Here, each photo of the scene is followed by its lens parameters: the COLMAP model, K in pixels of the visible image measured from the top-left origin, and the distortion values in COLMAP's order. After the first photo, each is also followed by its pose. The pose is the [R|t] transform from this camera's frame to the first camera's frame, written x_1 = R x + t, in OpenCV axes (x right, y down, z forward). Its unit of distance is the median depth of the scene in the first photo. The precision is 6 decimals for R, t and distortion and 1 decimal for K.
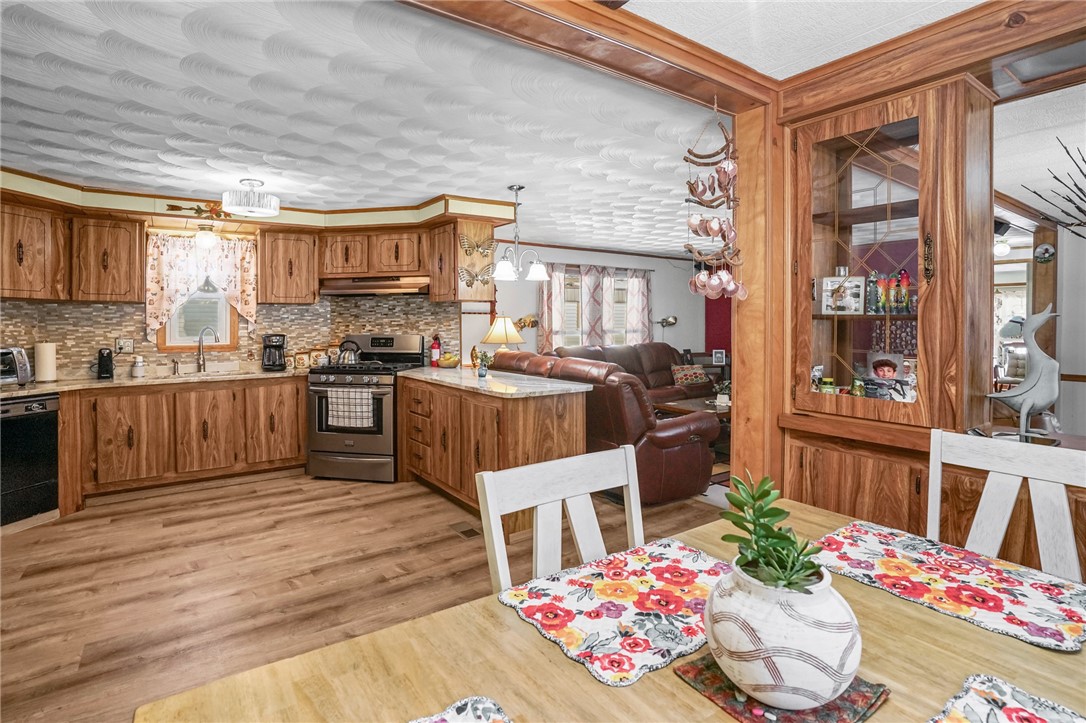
lens RADIAL K [[545.3, 0, 542.8], [0, 545.3, 323.1], [0, 0, 1]] dist [-0.080069, 0.037832]
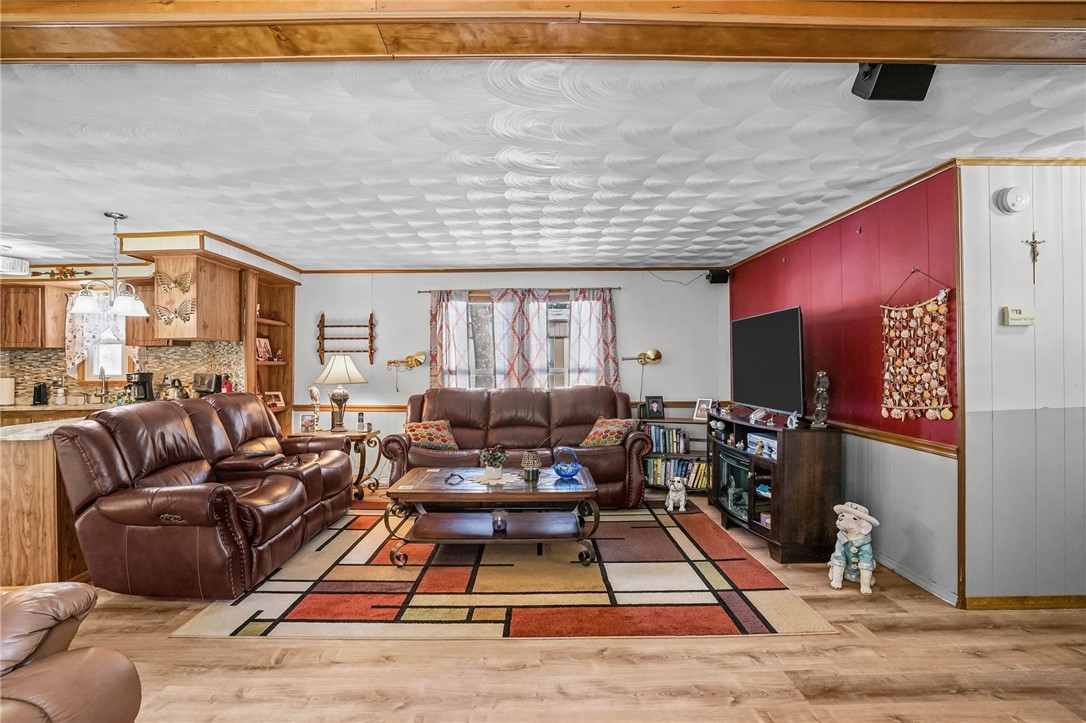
lens RADIAL K [[532.3, 0, 539.9], [0, 532.3, 359.8], [0, 0, 1]] dist [-0.079771, 0.035692]
pose [[0.825482, -0.009570, -0.564347, 0.987063], [0.006915, 0.999953, -0.006841, 0.007727], [0.564386, 0.001745, 0.825509, 0.655155]]
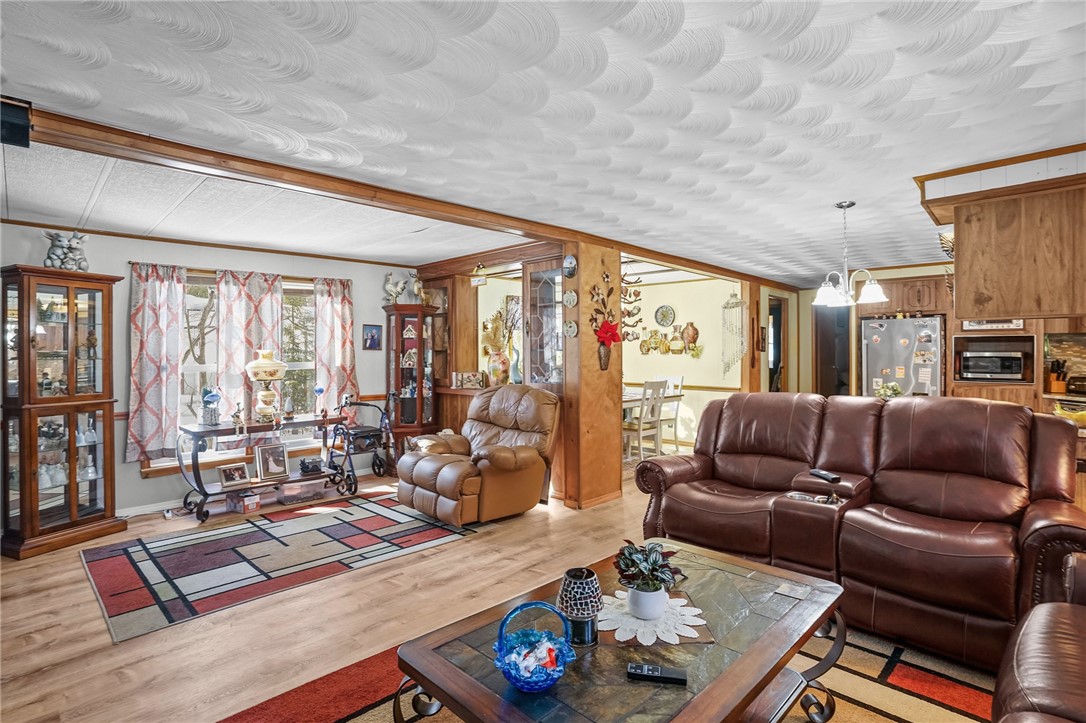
lens RADIAL K [[541.7, 0, 542.7], [0, 541.7, 358.5], [0, 0, 1]] dist [-0.090177, 0.048515]
pose [[-0.982983, 0.005541, -0.183615, 0.587167], [0.003202, 0.999910, 0.013030, -0.001744], [0.183671, 0.012221, -0.982912, 1.691127]]
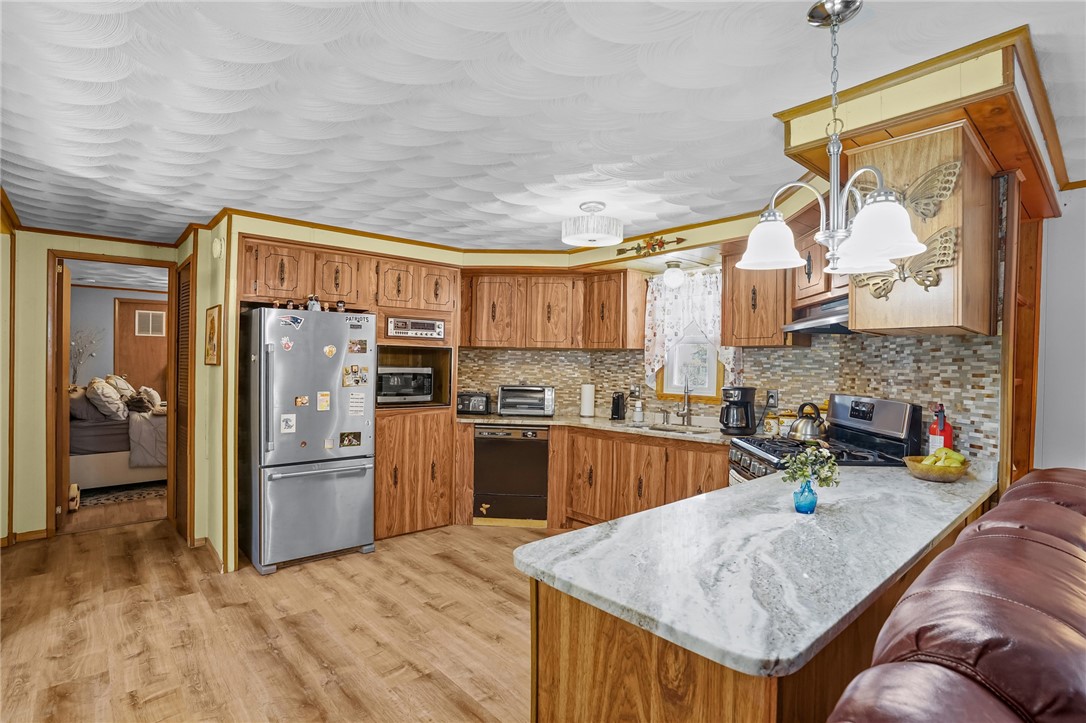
lens RADIAL K [[535.6, 0, 544.3], [0, 535.6, 365.6], [0, 0, 1]] dist [-0.088589, 0.036363]
pose [[0.109448, 0.009117, -0.993951, 0.257475], [-0.016603, 0.999835, 0.007342, -0.012403], [0.993854, 0.015699, 0.109582, 0.737142]]
